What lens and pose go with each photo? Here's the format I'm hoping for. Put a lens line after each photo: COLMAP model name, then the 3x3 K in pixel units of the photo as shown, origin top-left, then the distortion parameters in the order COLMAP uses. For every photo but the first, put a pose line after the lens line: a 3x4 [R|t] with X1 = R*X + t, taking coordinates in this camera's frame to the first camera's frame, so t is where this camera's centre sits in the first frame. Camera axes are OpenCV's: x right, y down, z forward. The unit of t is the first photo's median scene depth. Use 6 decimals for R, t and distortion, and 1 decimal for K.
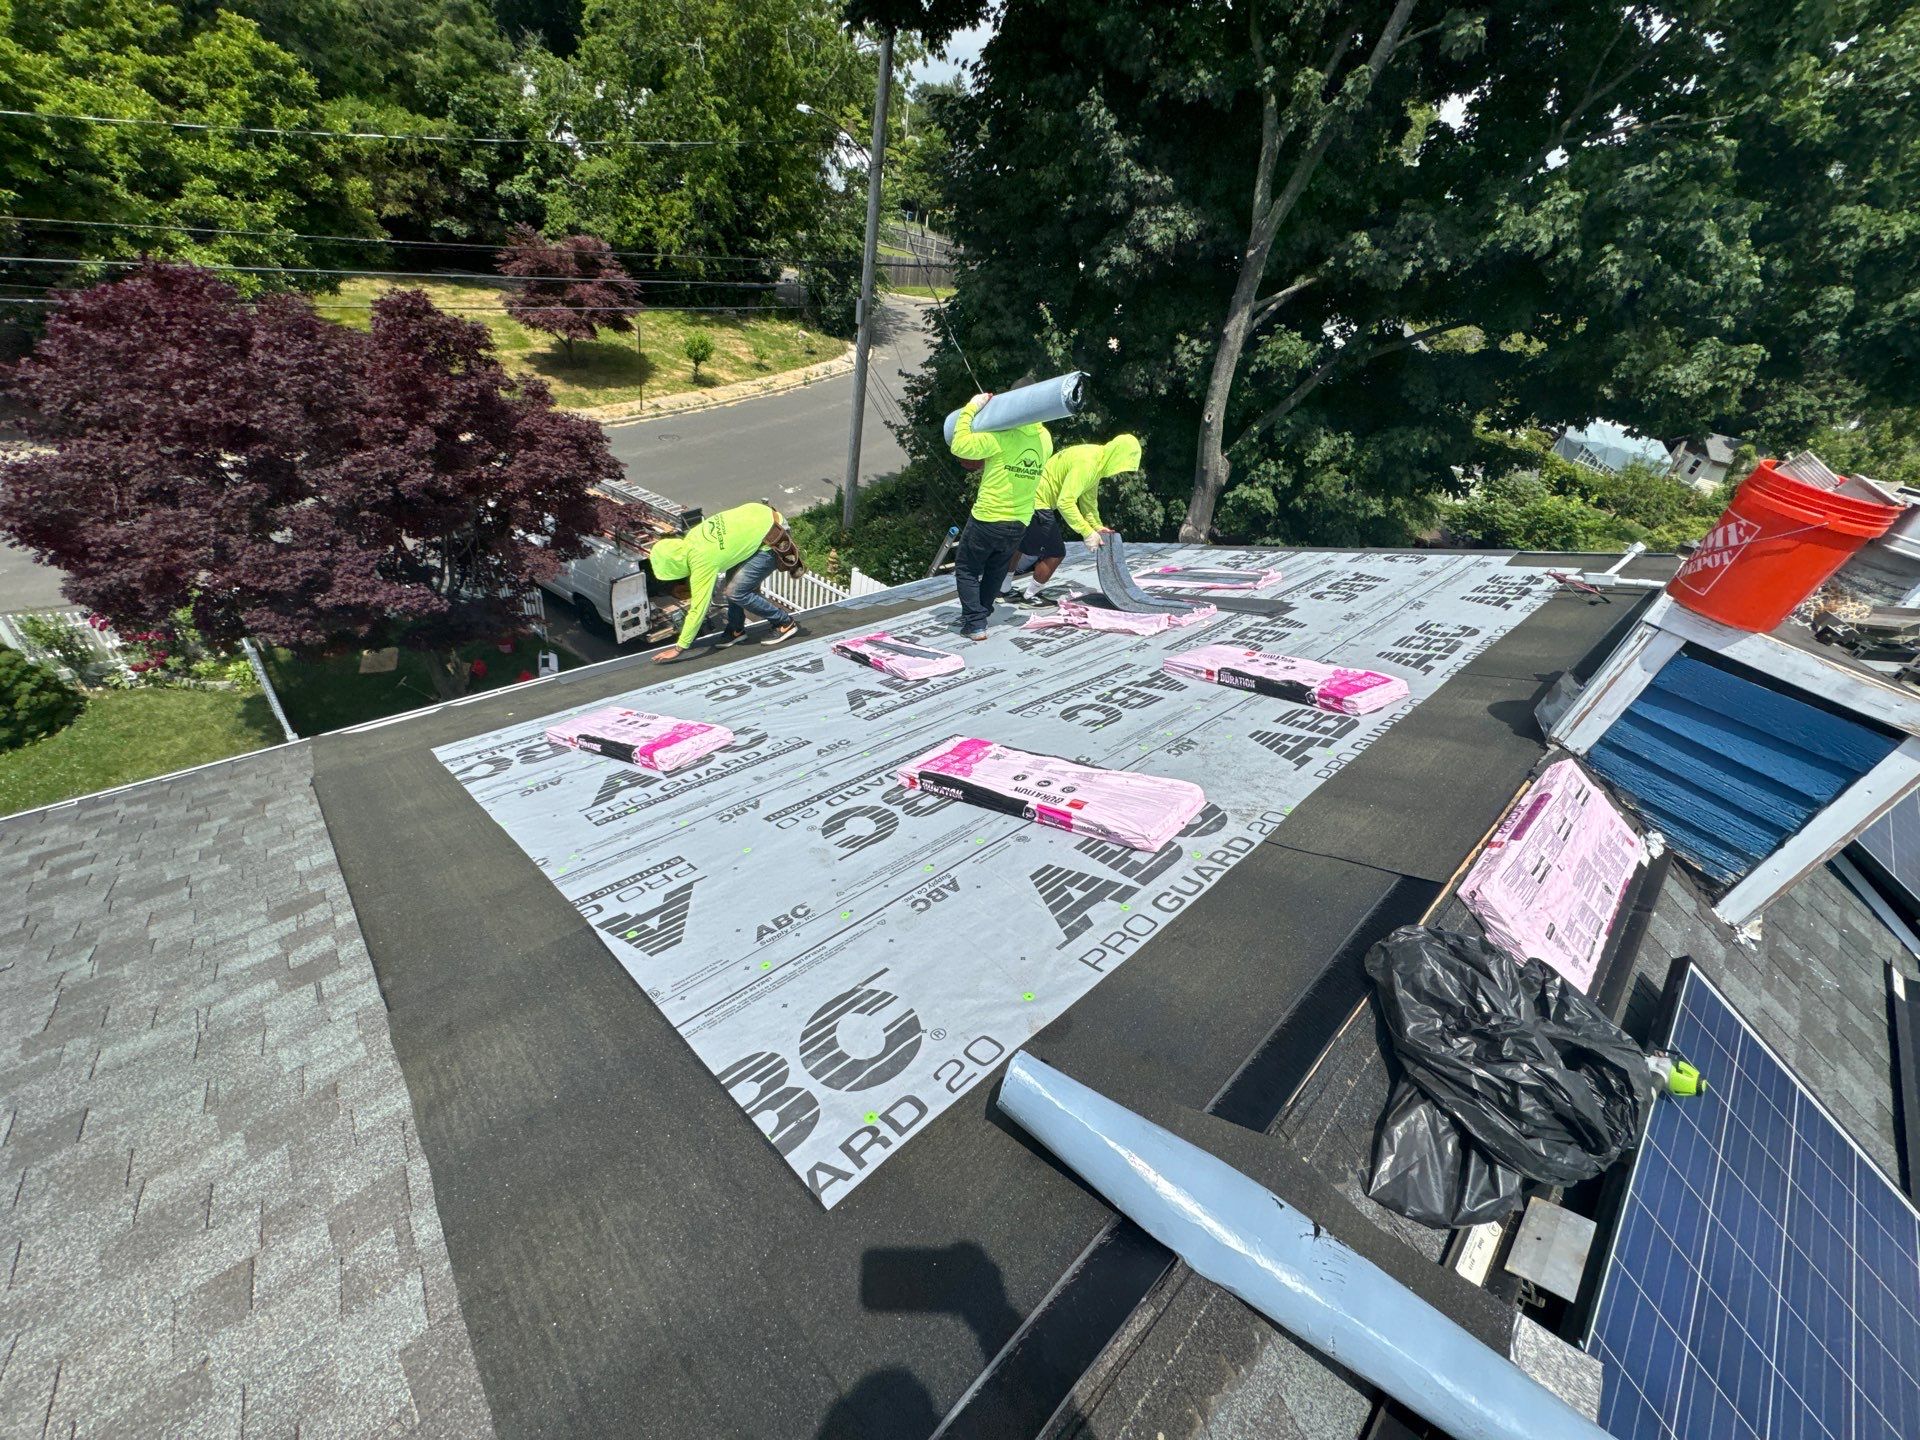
lens RADIAL K [[760.7, 0, 958.0], [0, 760.7, 716.6], [0, 0, 1]] dist [-0.002300, -0.000044]
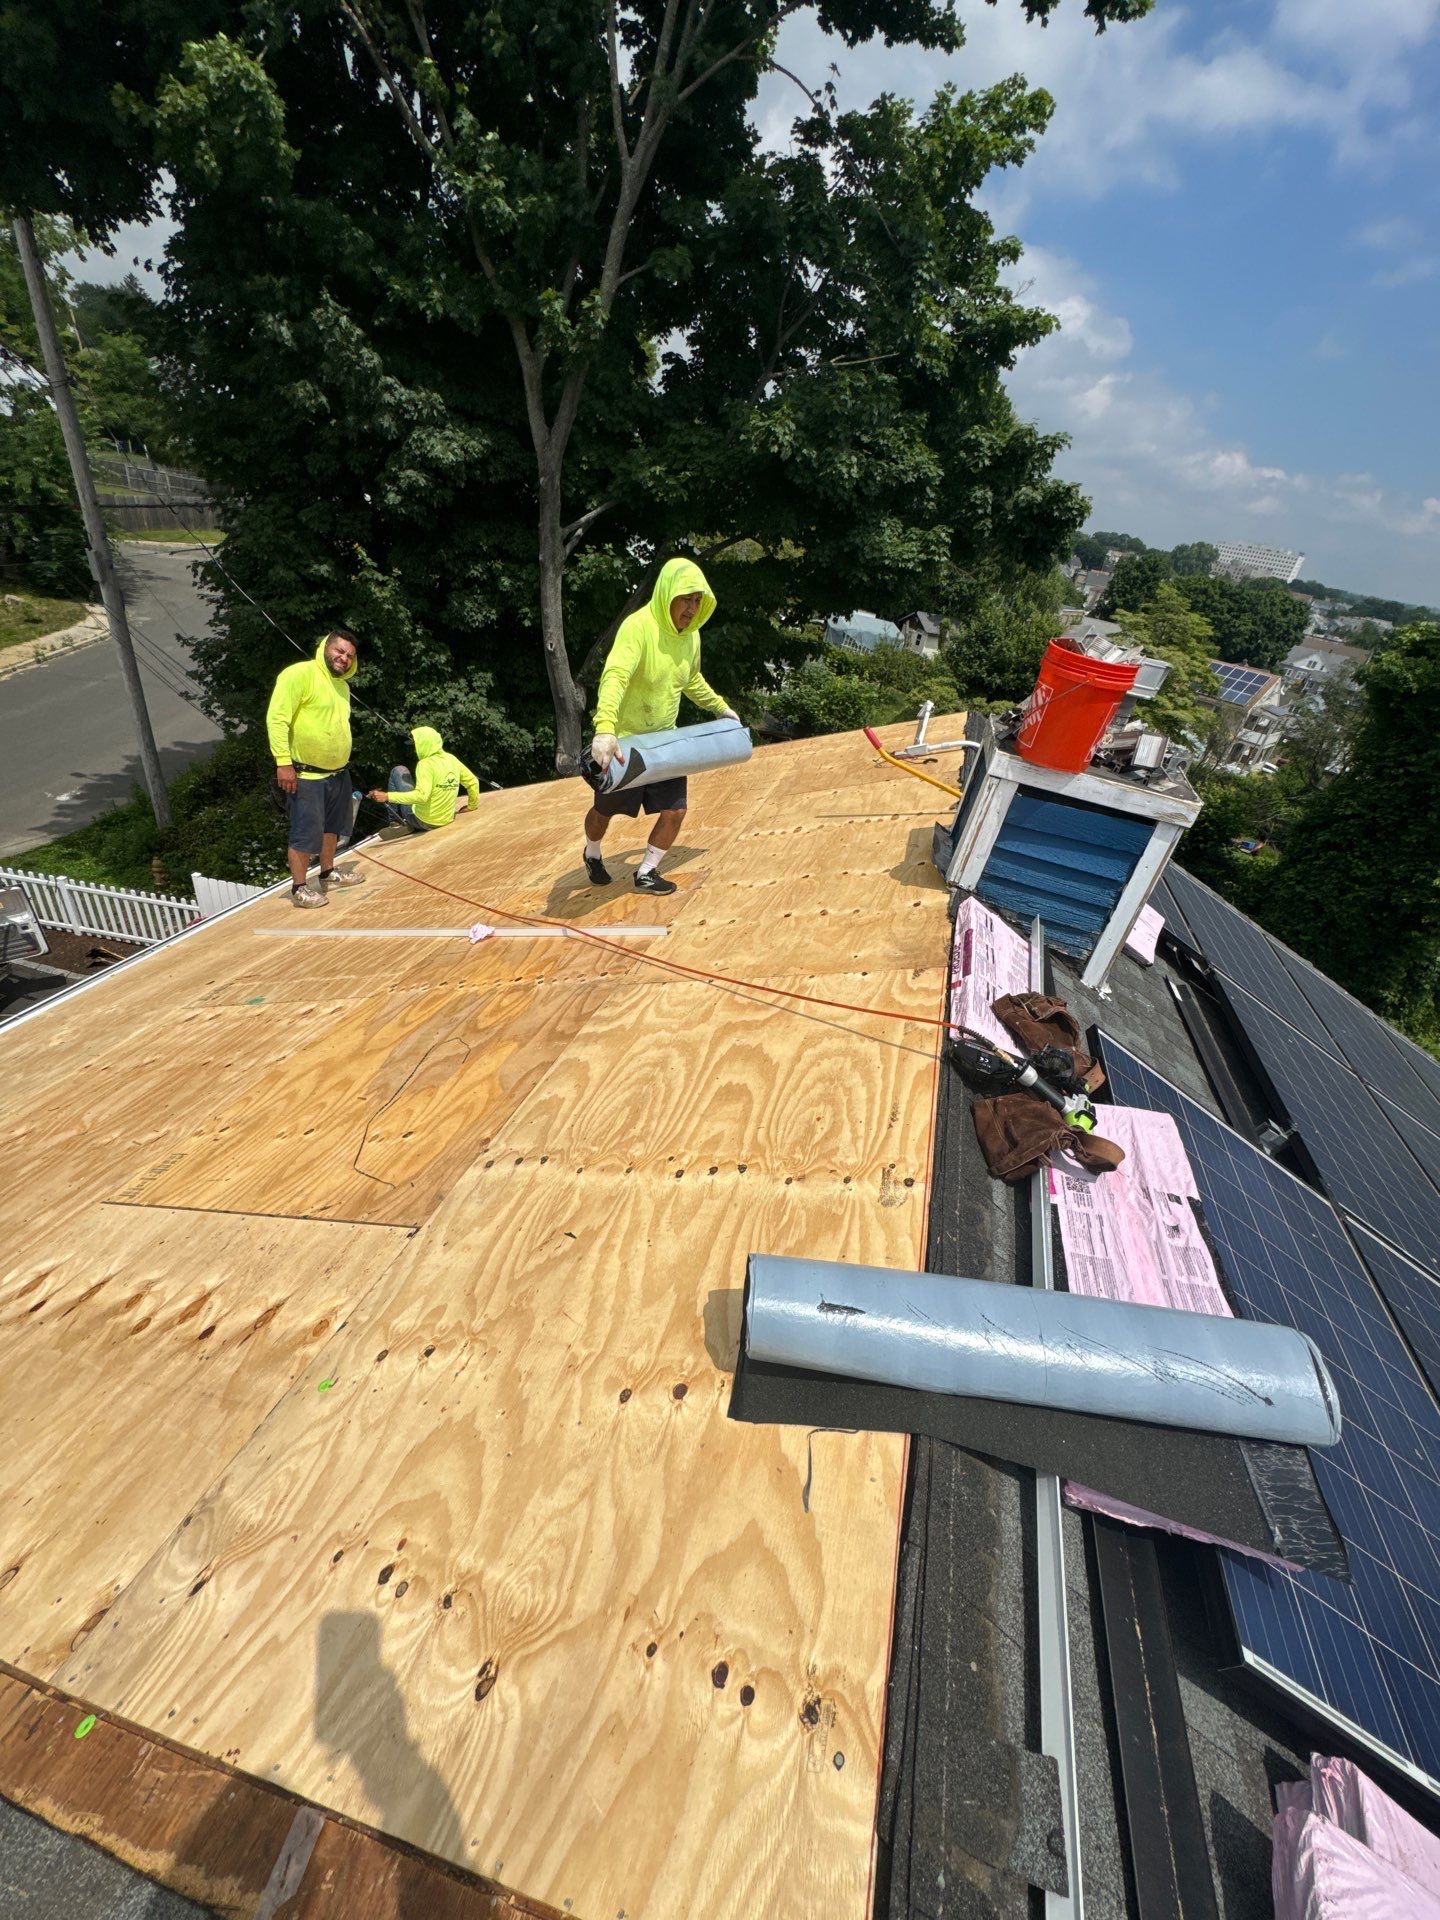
lens RADIAL K [[760.7, 0, 715.6], [0, 760.7, 964.3], [0, 0, 1]] dist [-0.002300, -0.000044]
pose [[0.866172, -0.286142, 0.409717, -0.012522], [0.278399, 0.957137, 0.079897, -0.008698], [-0.415017, 0.044860, 0.908707, 0.012489]]
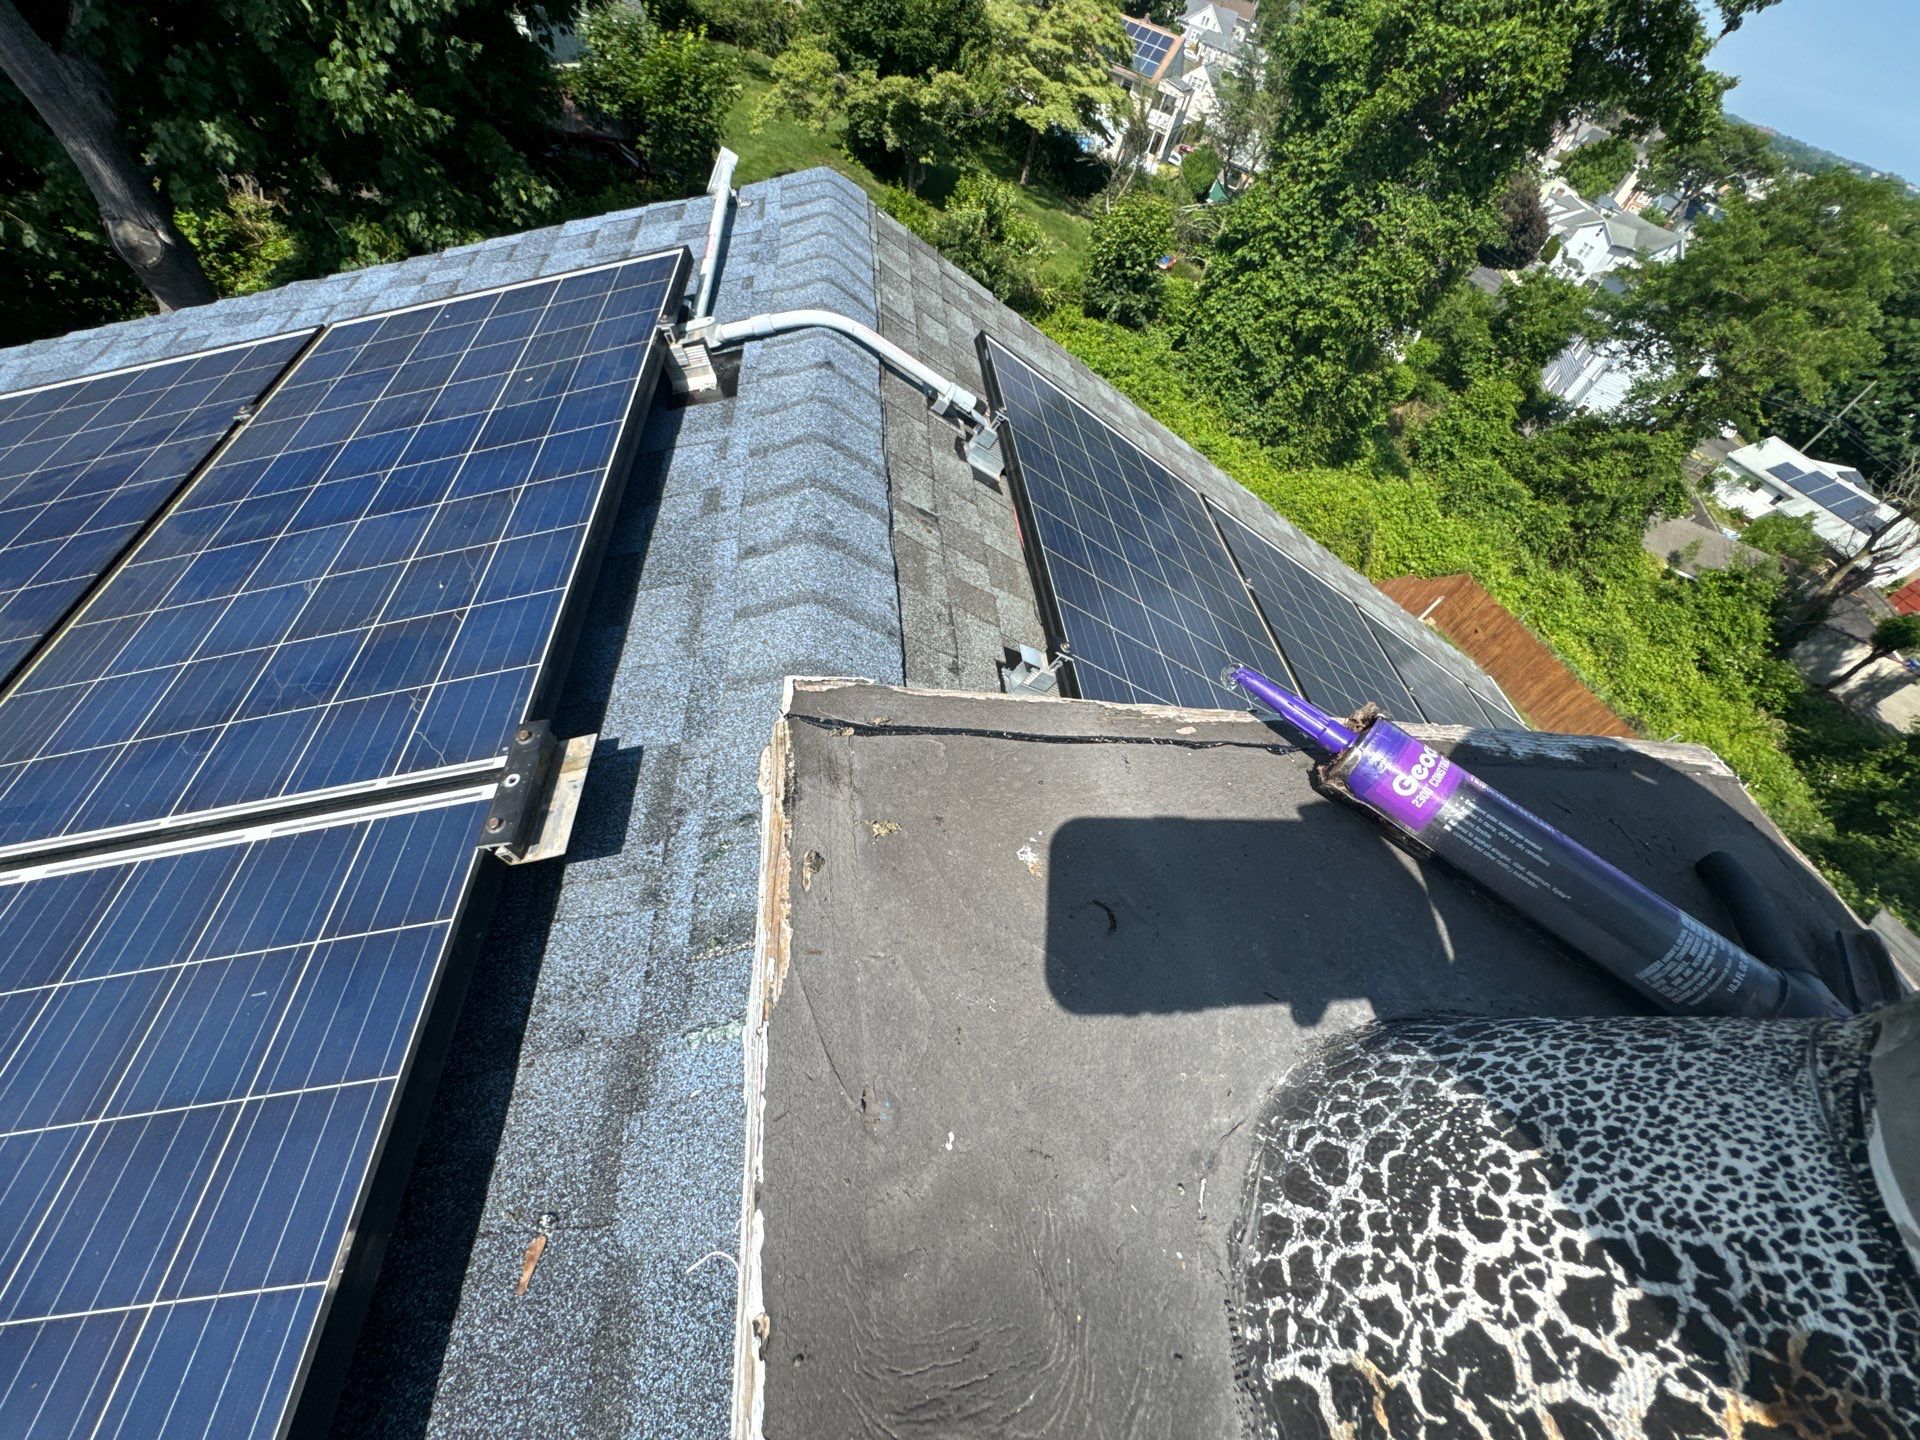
lens RADIAL K [[760.7, 0, 961.1], [0, 760.7, 708.5], [0, 0, 1]] dist [-0.002300, -0.000044]
pose [[0.607170, -0.608022, 0.511522, 0.182629], [0.346010, 0.781850, 0.518640, -0.055949], [-0.715278, -0.137911, 0.685097, 0.174094]]
